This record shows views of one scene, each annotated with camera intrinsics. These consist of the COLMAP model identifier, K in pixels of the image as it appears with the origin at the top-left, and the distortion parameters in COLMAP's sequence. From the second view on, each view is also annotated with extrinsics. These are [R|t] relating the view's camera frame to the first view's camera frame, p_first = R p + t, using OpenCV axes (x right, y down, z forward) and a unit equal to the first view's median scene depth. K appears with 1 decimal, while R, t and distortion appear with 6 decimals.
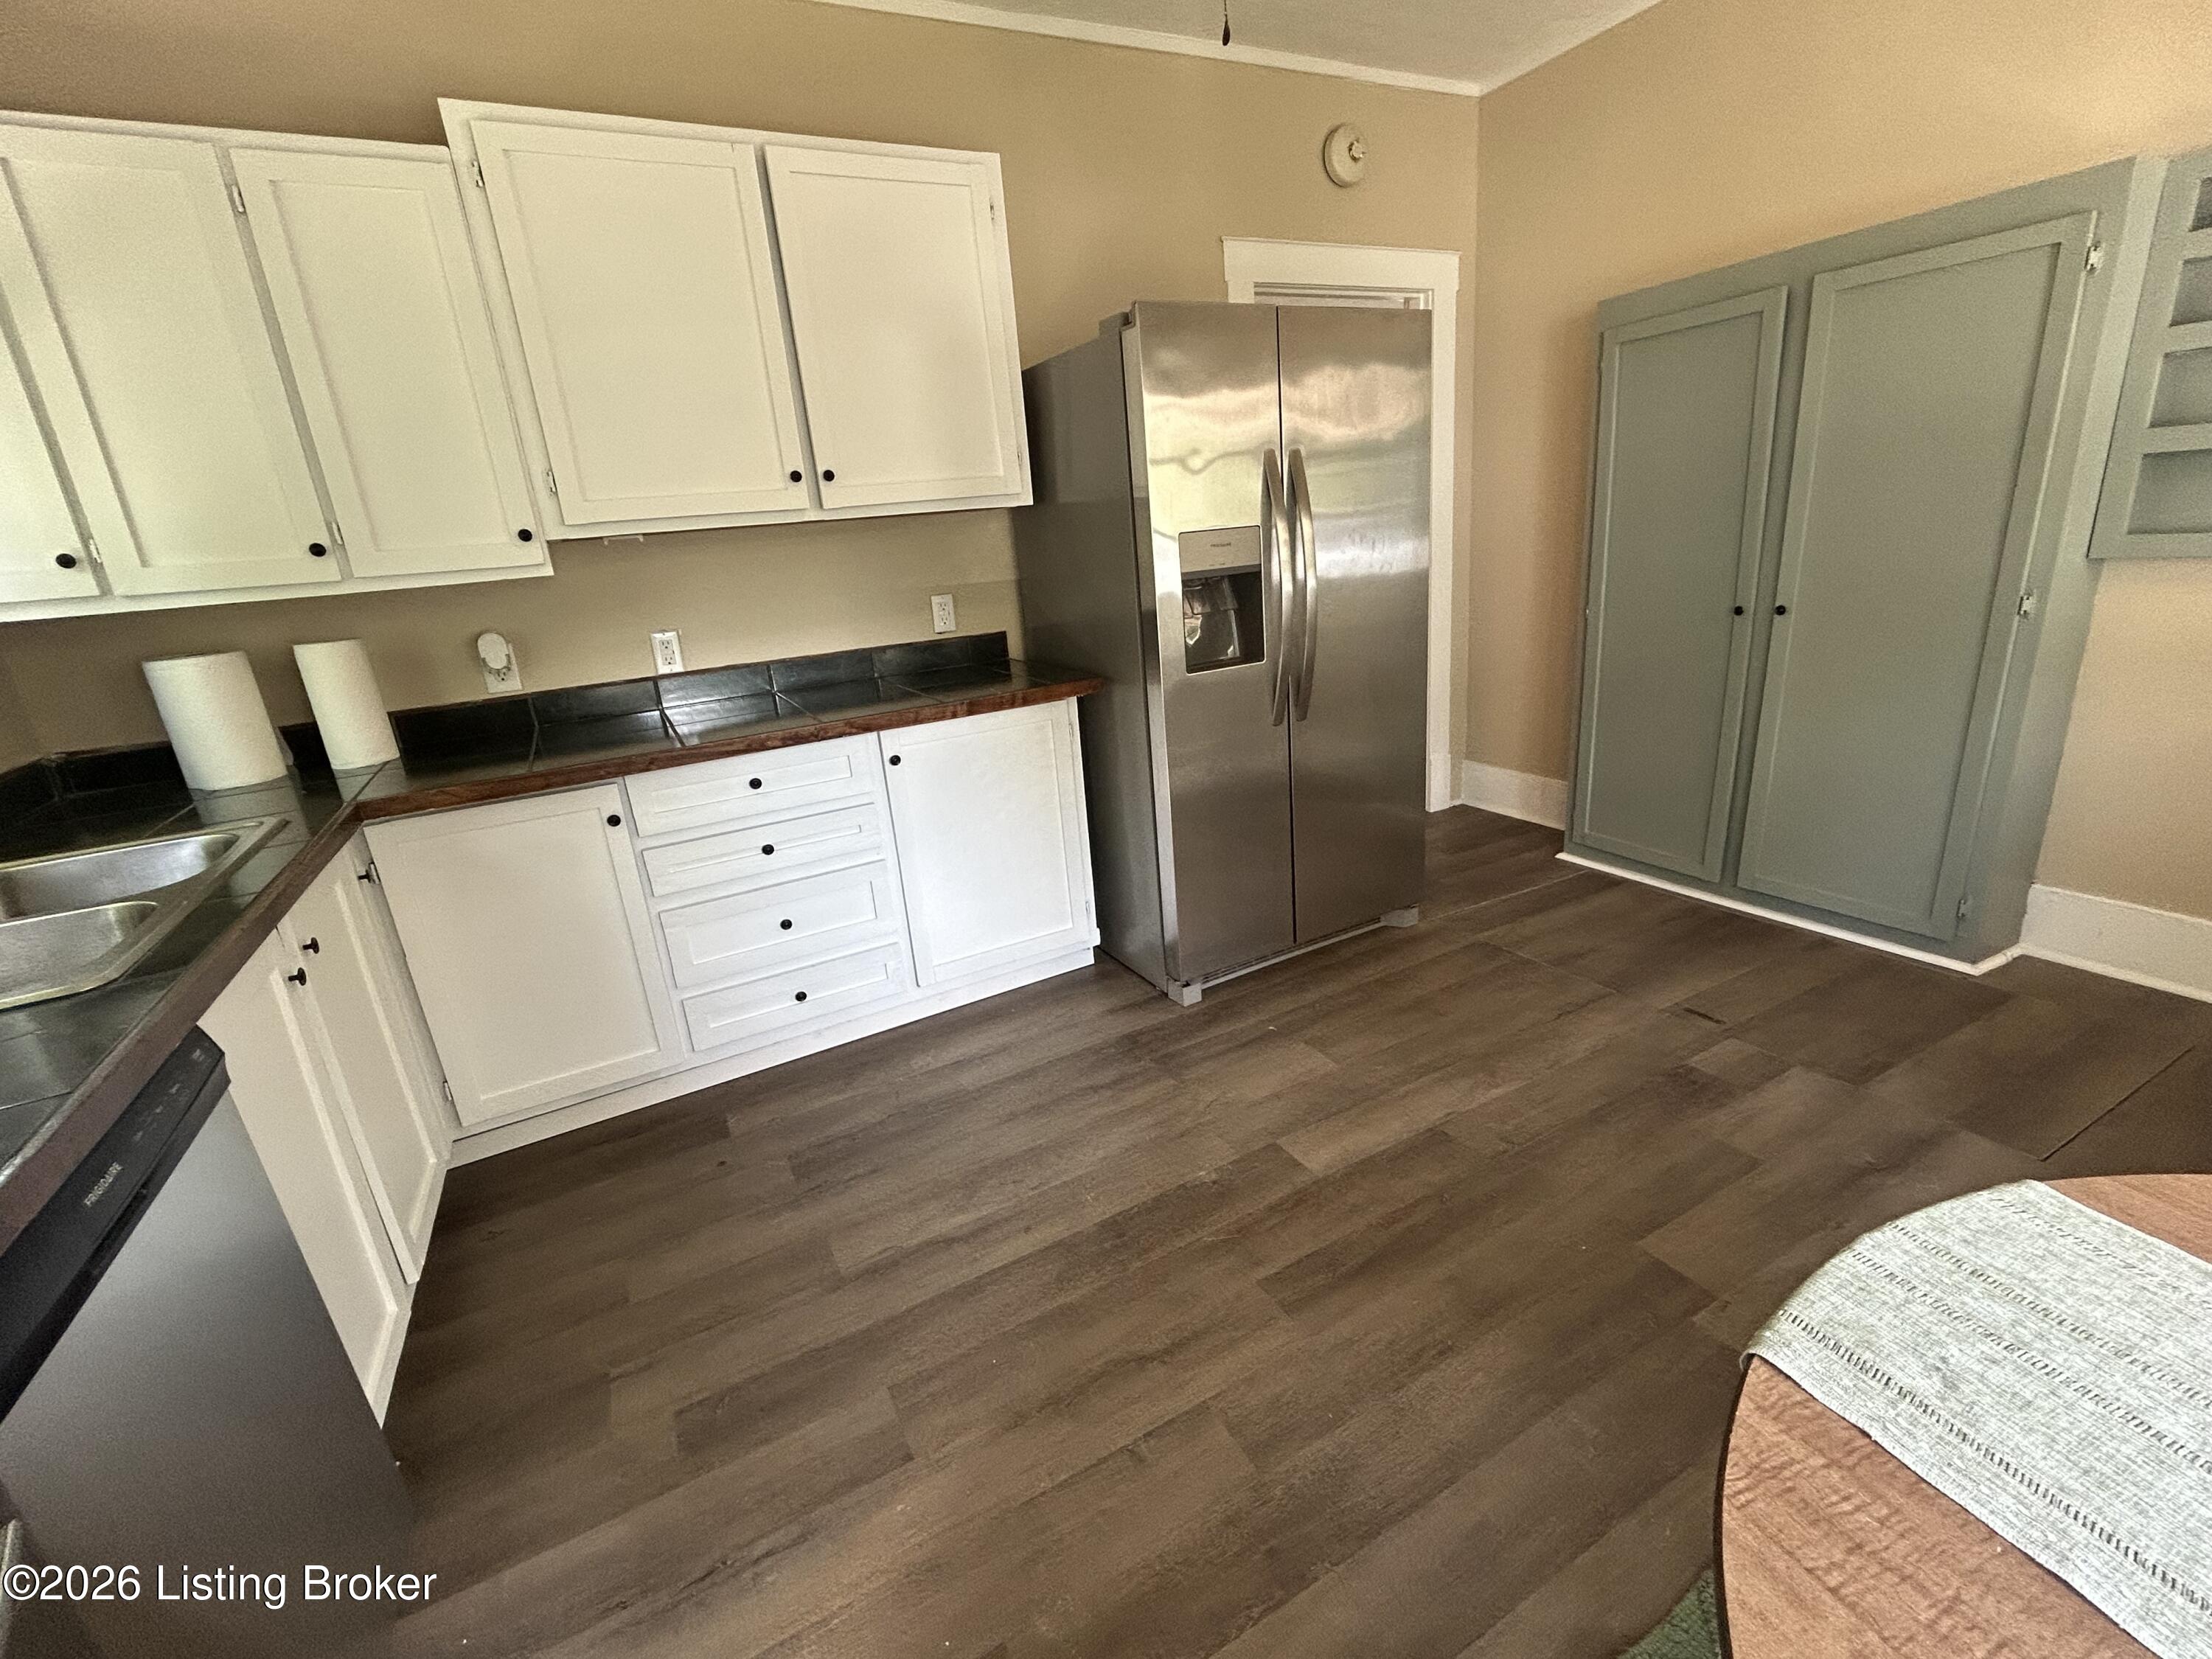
lens RADIAL K [[968.0, 0, 1106.0], [0, 968.0, 829.5], [0, 0, 1]] dist [-0.000728, -0.000042]
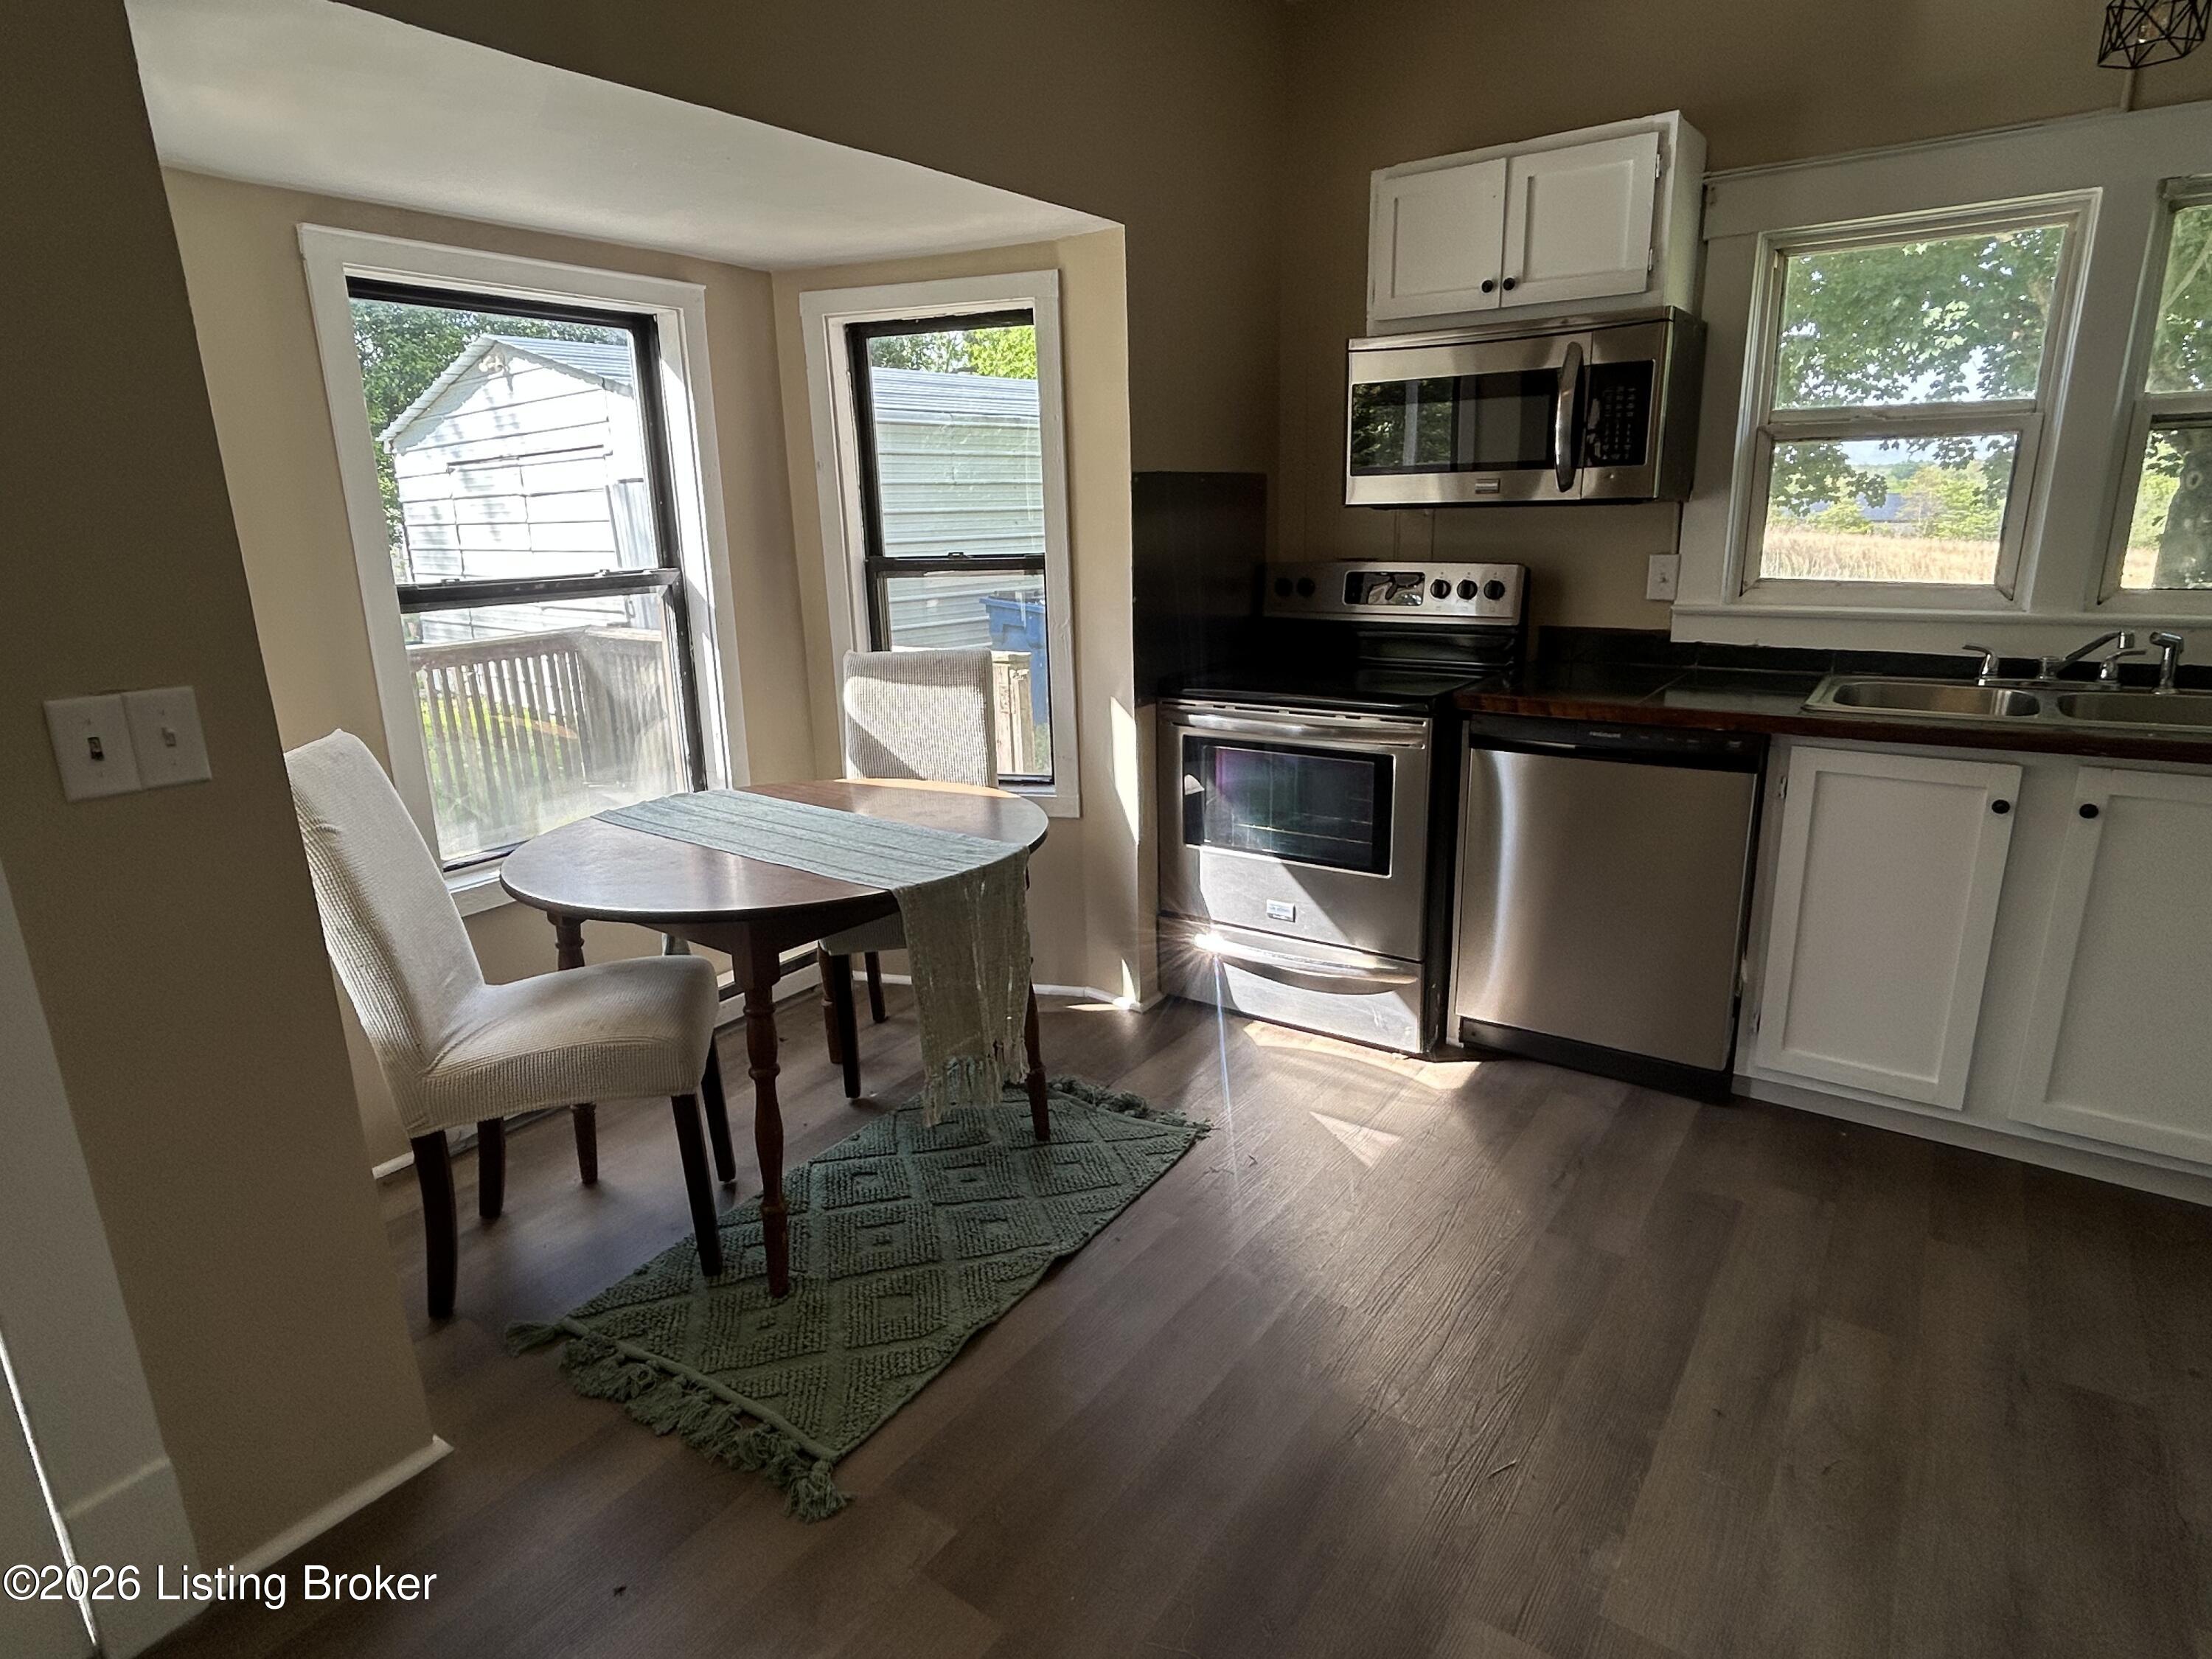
lens RADIAL K [[1223.1, 0, 1106.0], [0, 1223.1, 829.5], [0, 0, 1]] dist [-0.000381, 0.000576]
pose [[-0.889003, 0.219379, -0.401929, 0.561195], [-0.038275, 0.839089, 0.542645, -0.427155], [0.456299, 0.497797, -0.737556, 1.103574]]
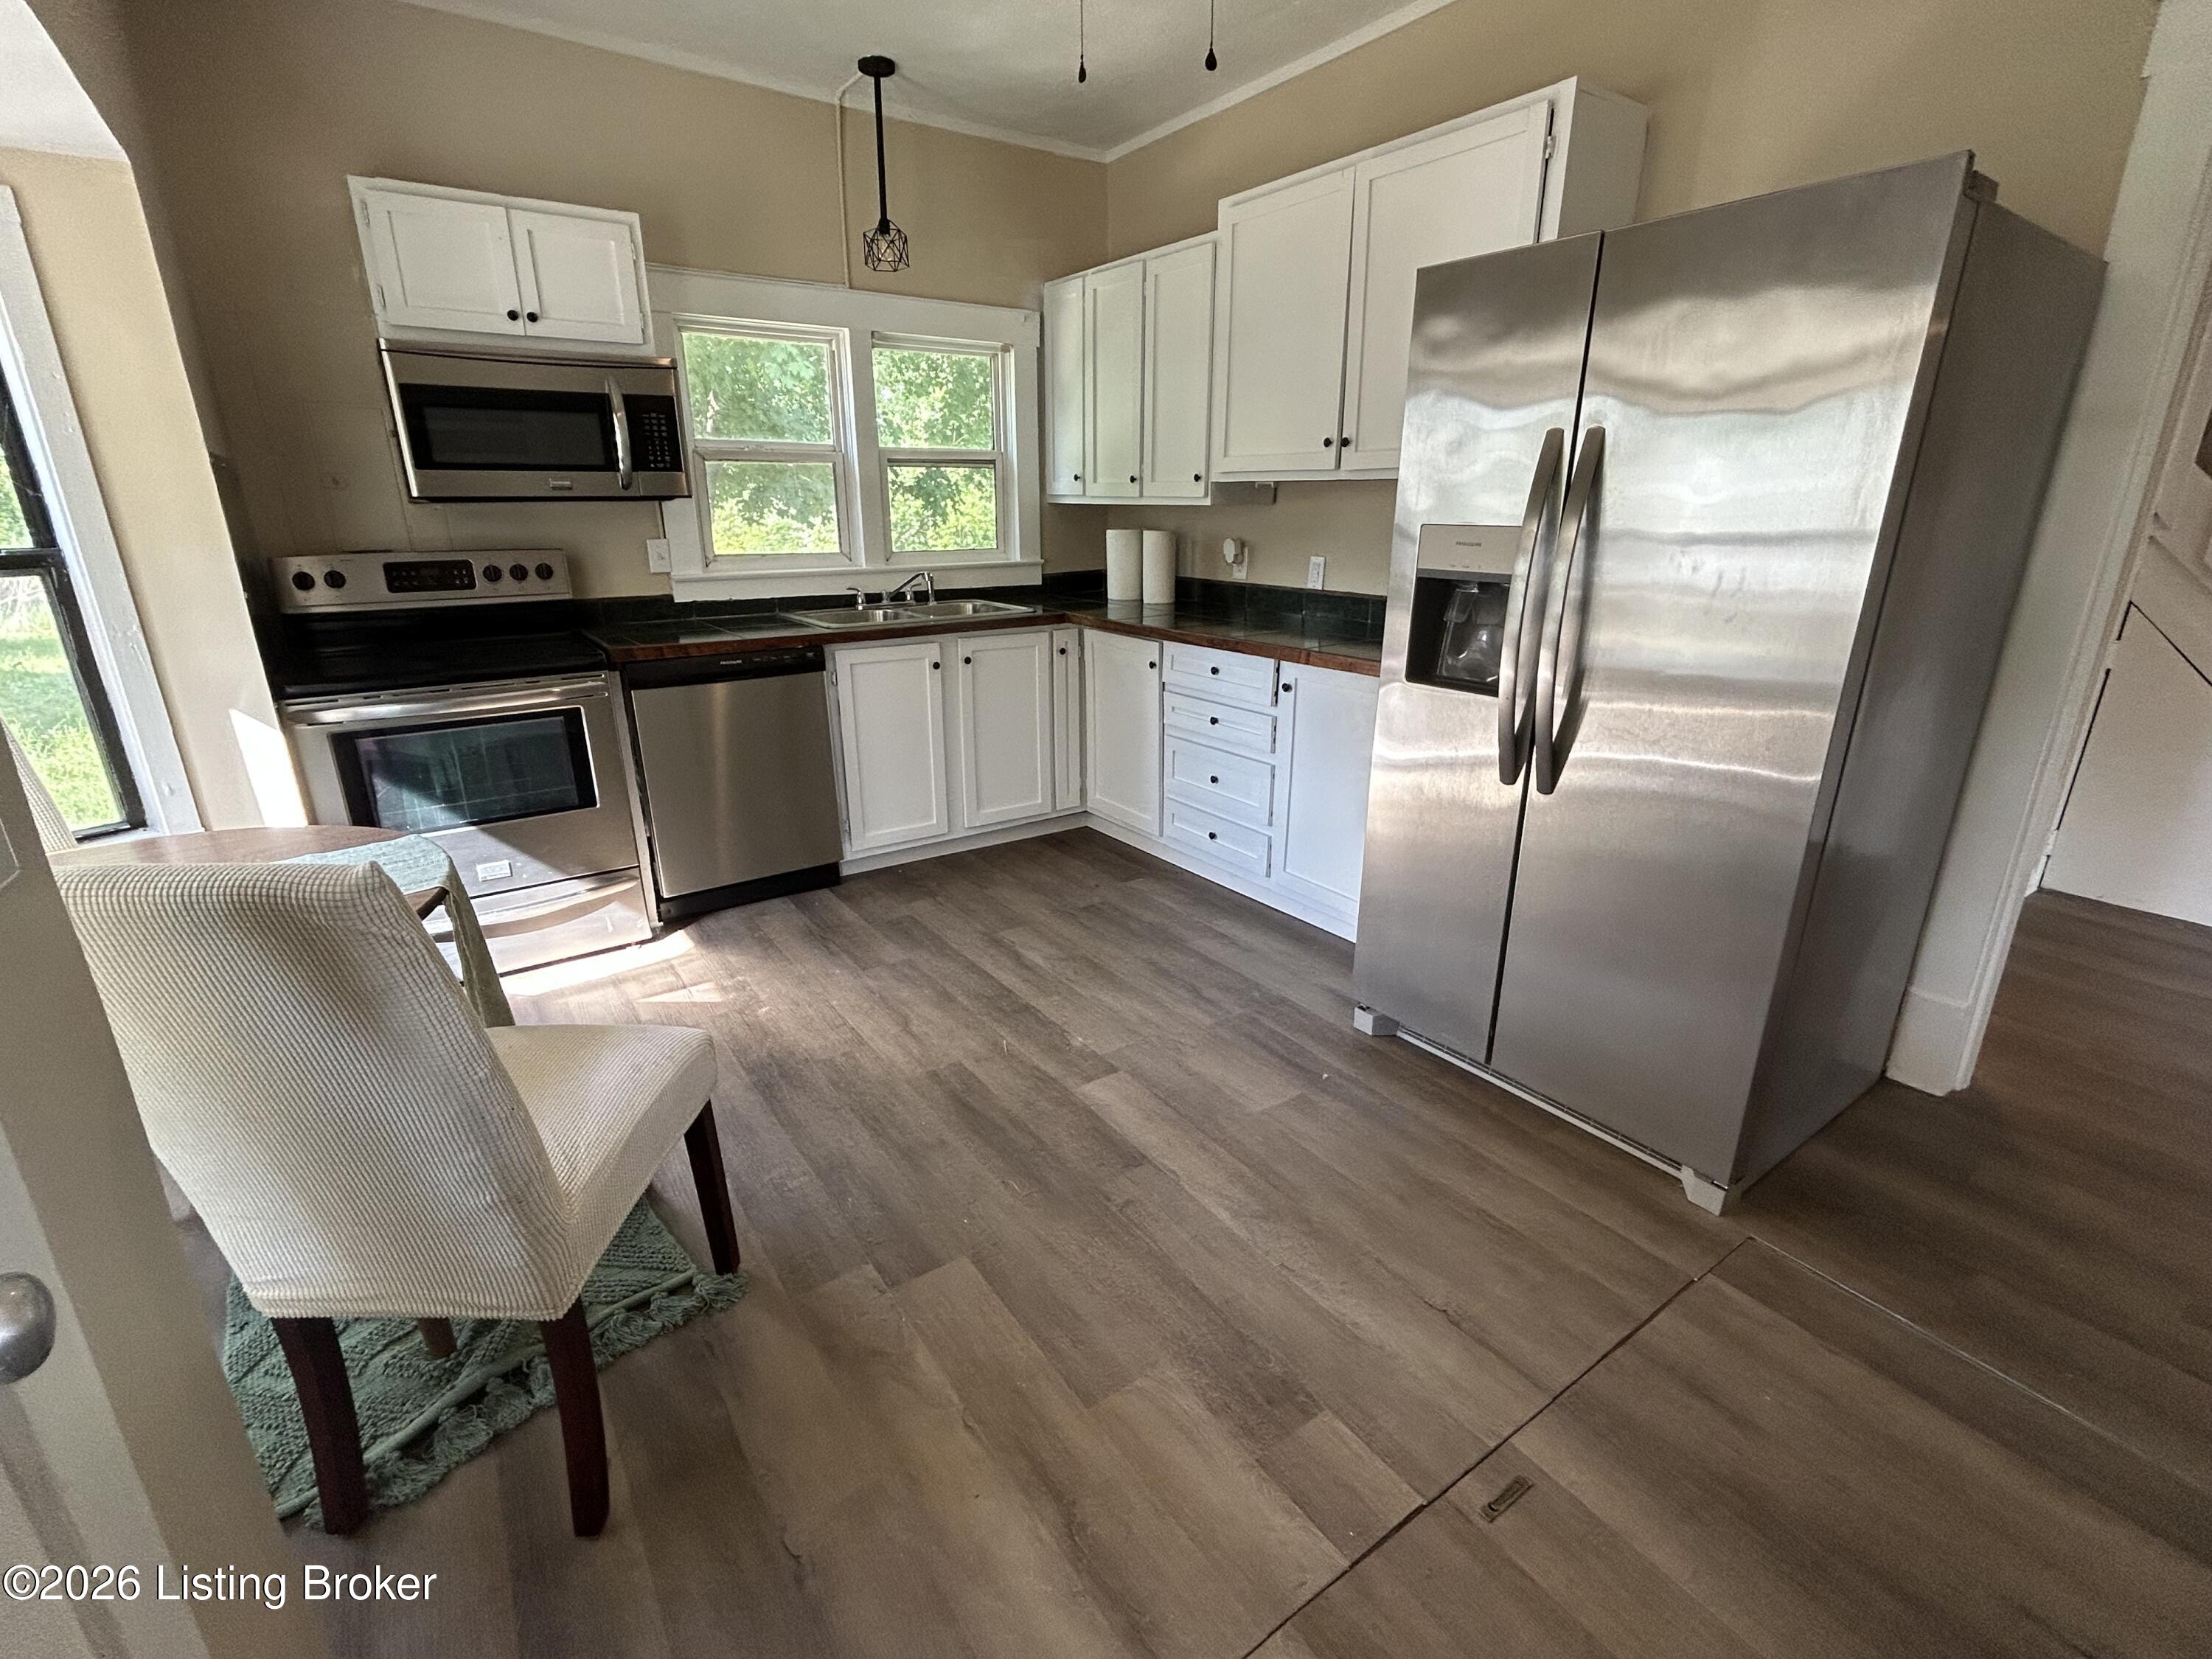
lens RADIAL K [[1010.6, 0, 1102.5], [0, 1010.6, 838.7], [0, 0, 1]] dist [0.000600, 0.000110]
pose [[0.106882, 0.396909, -0.911614, 1.091502], [-0.303713, 0.886076, 0.350181, -0.309172], [0.946750, 0.239441, 0.215252, 0.634881]]
